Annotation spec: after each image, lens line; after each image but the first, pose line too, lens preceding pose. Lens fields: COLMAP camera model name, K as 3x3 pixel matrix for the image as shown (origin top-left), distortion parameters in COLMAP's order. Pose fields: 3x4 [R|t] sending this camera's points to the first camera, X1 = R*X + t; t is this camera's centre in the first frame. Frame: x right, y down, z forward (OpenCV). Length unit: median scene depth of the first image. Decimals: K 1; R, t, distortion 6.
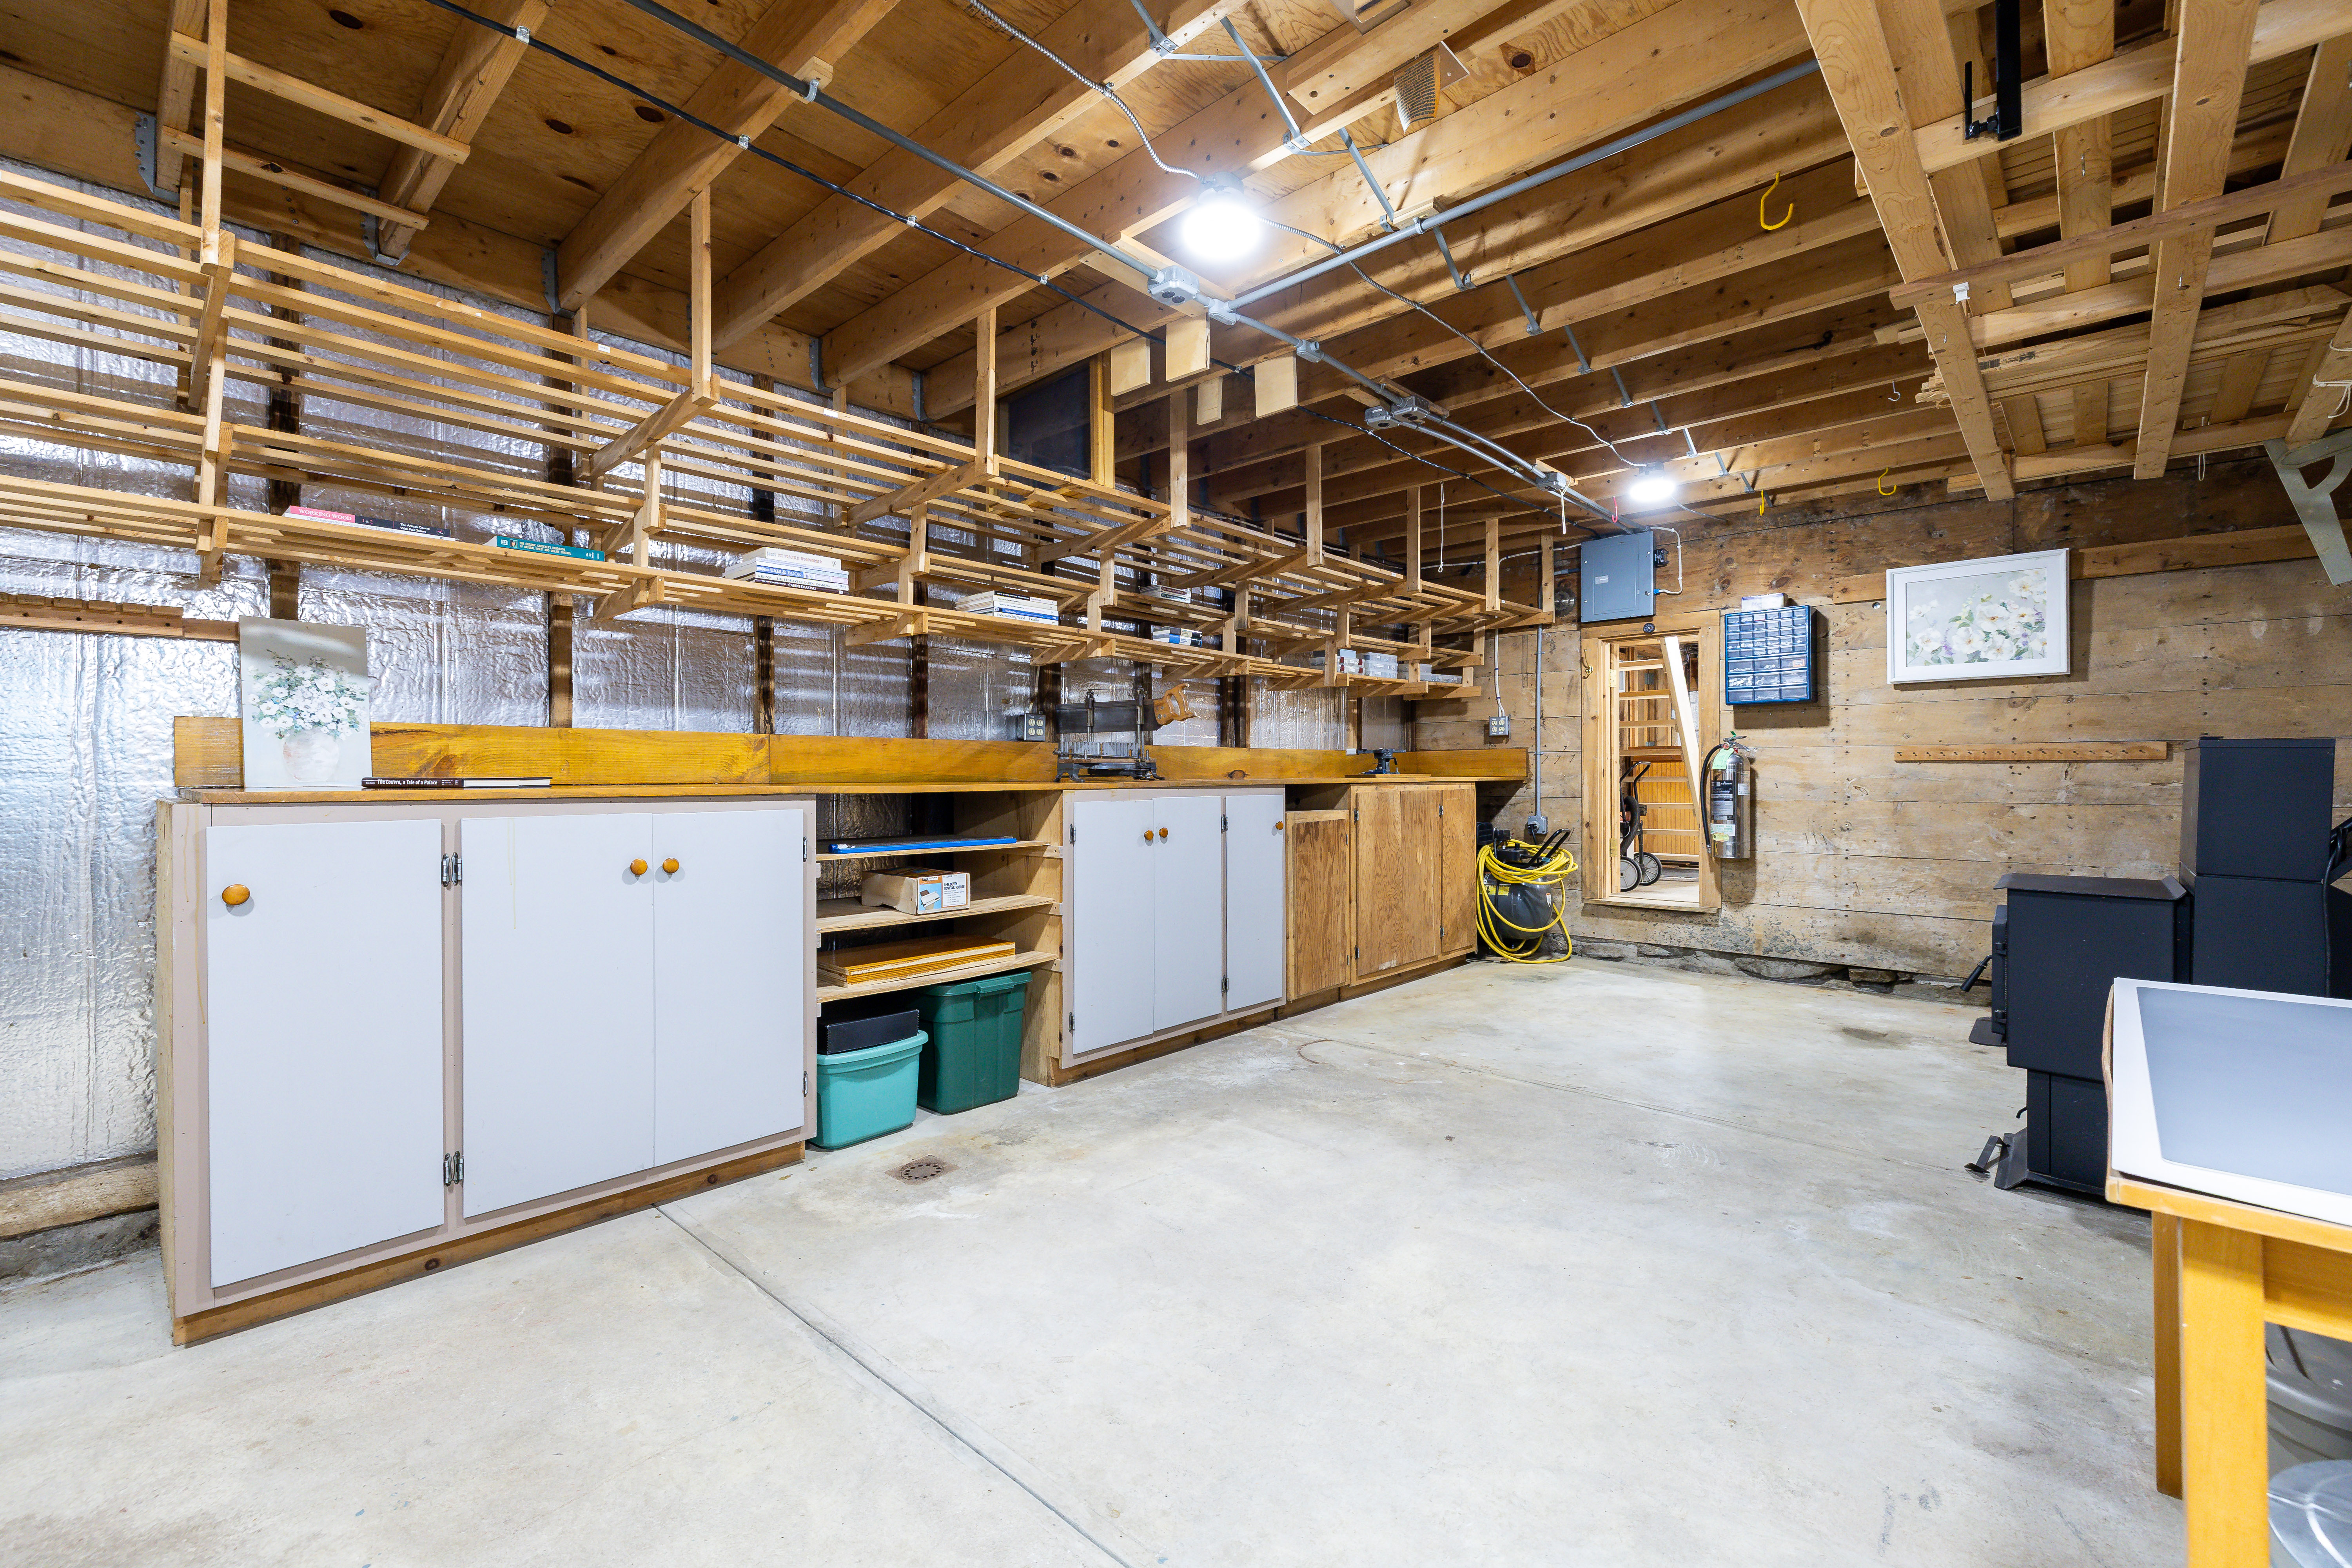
lens RADIAL K [[1020.1, 0, 1172.7], [0, 1020.1, 775.0], [0, 0, 1]] dist [-0.002355, -0.000251]
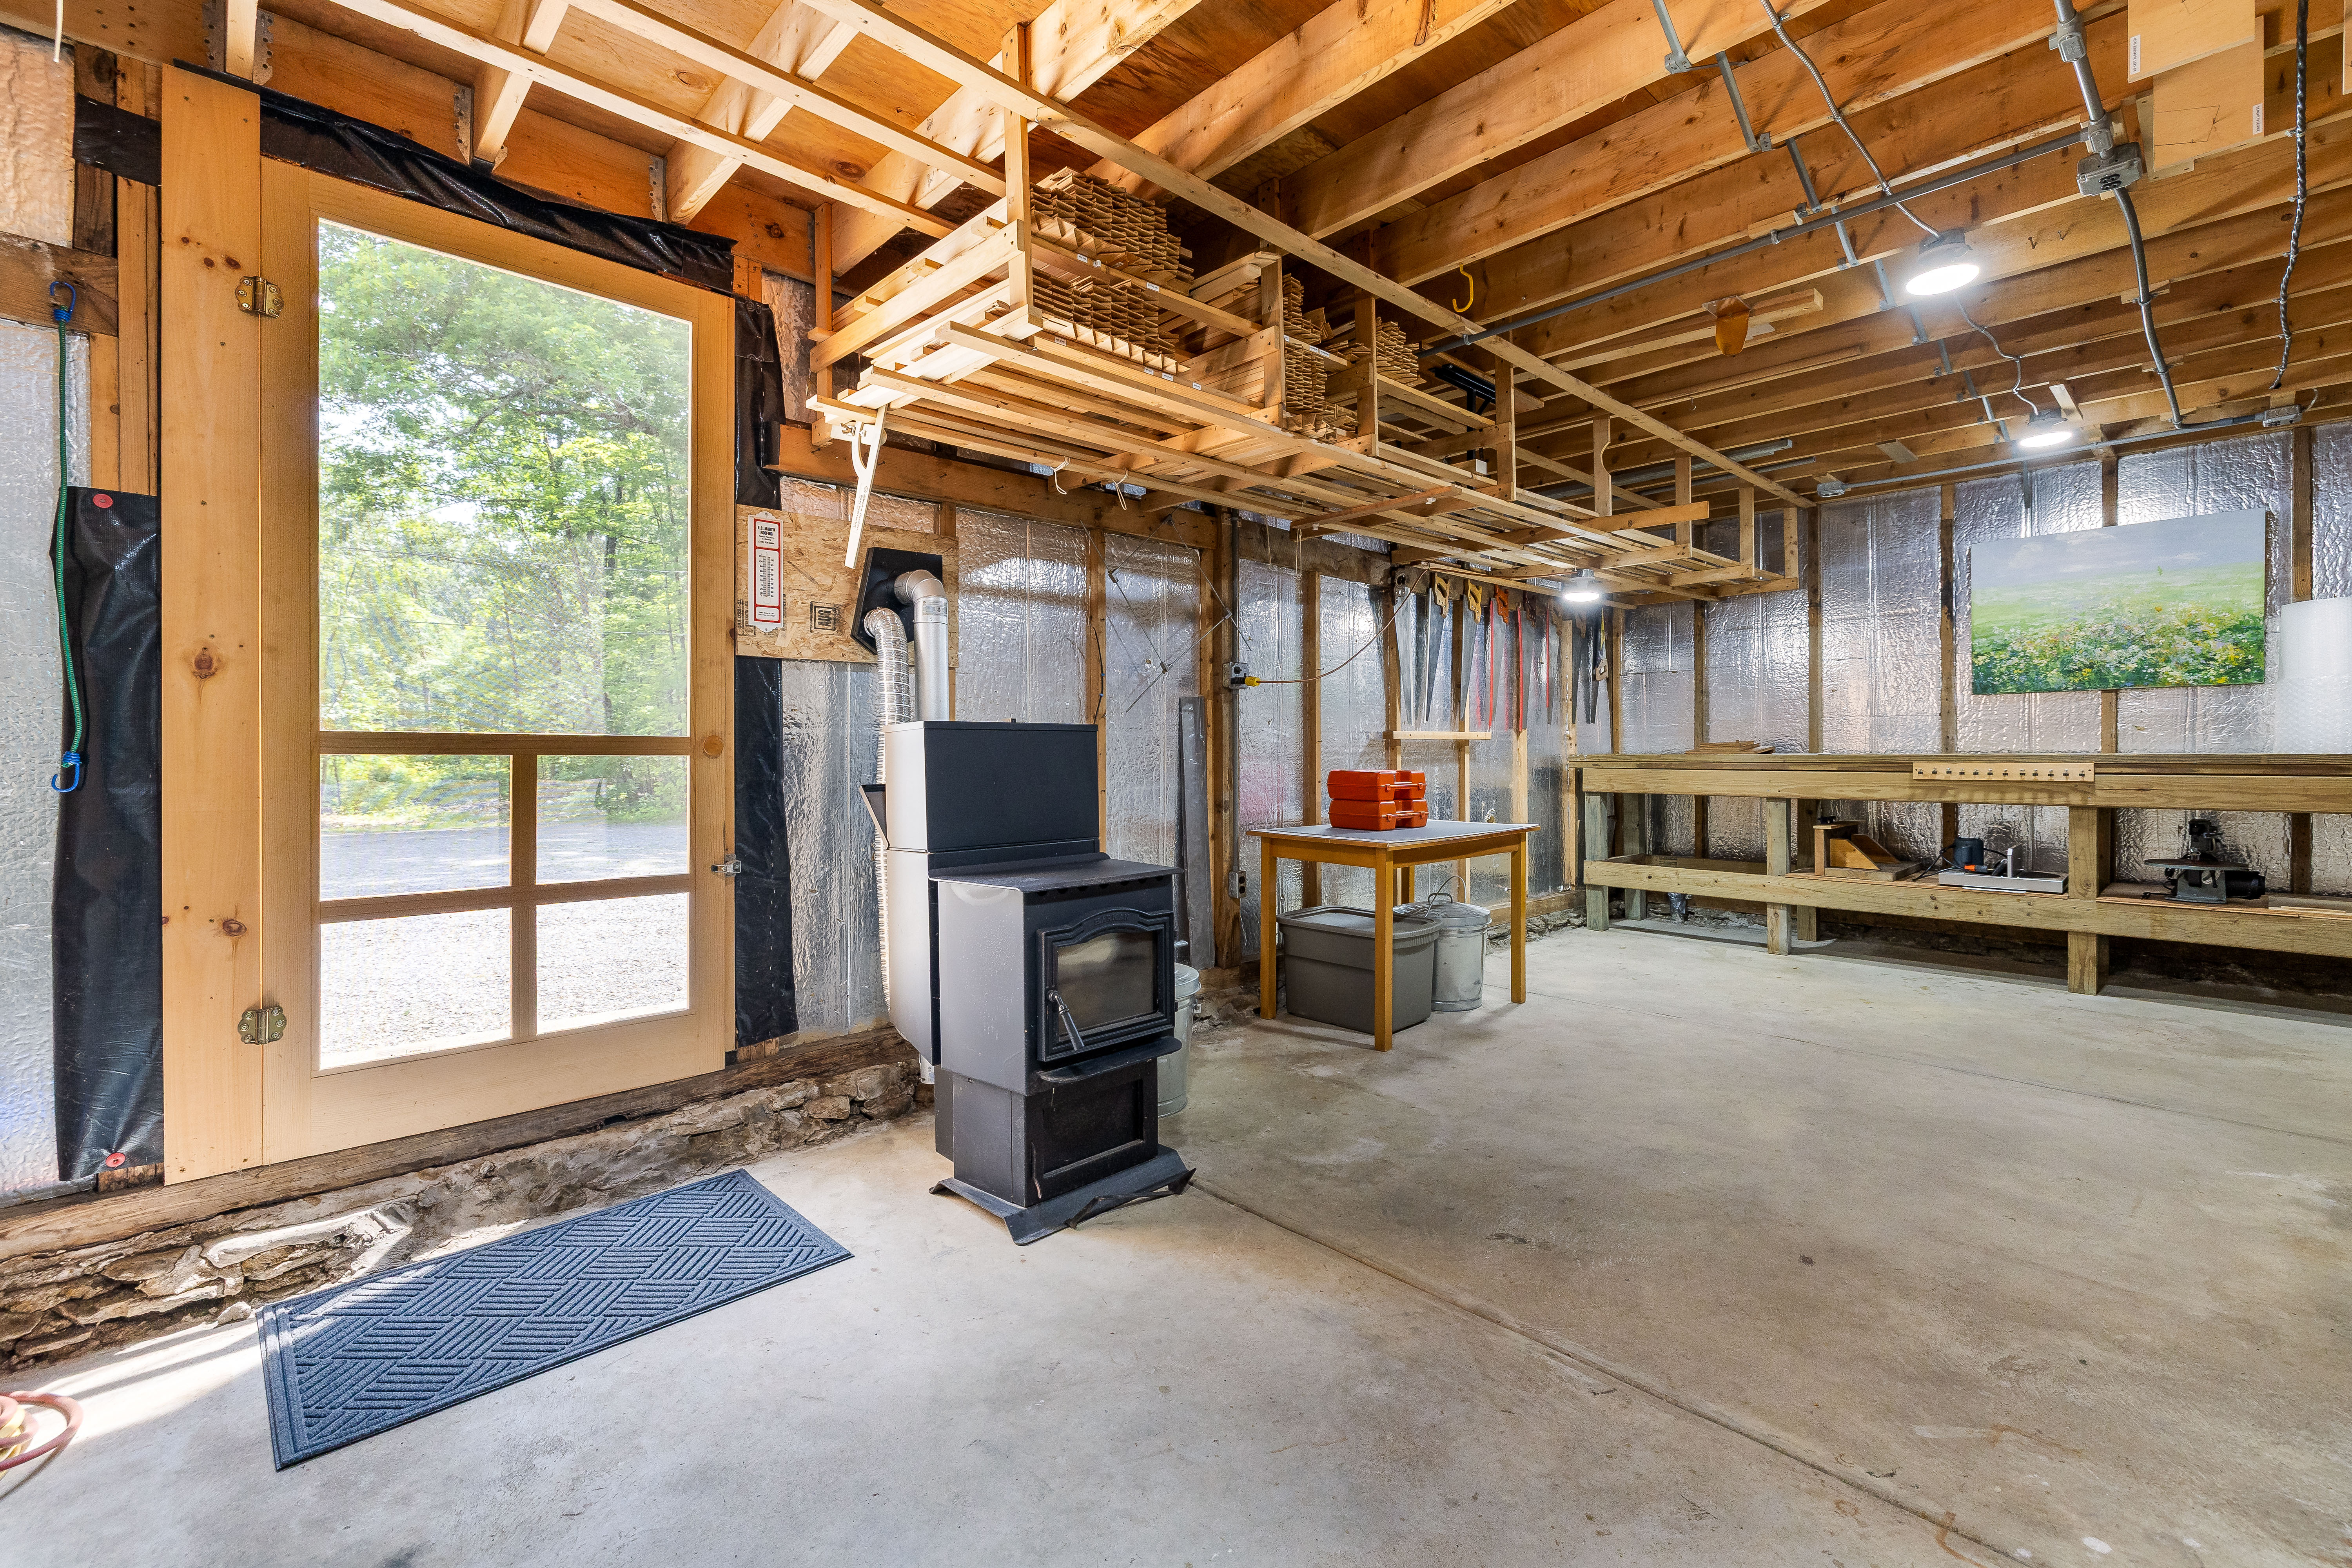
lens RADIAL K [[1020.1, 0, 1177.5], [0, 1020.1, 761.9], [0, 0, 1]] dist [-0.002355, -0.000251]
pose [[-0.997611, 0.008112, 0.068610, 0.757405], [0.008833, 0.999909, 0.010201, -0.003052], [-0.068521, 0.010783, -0.997591, 1.997268]]
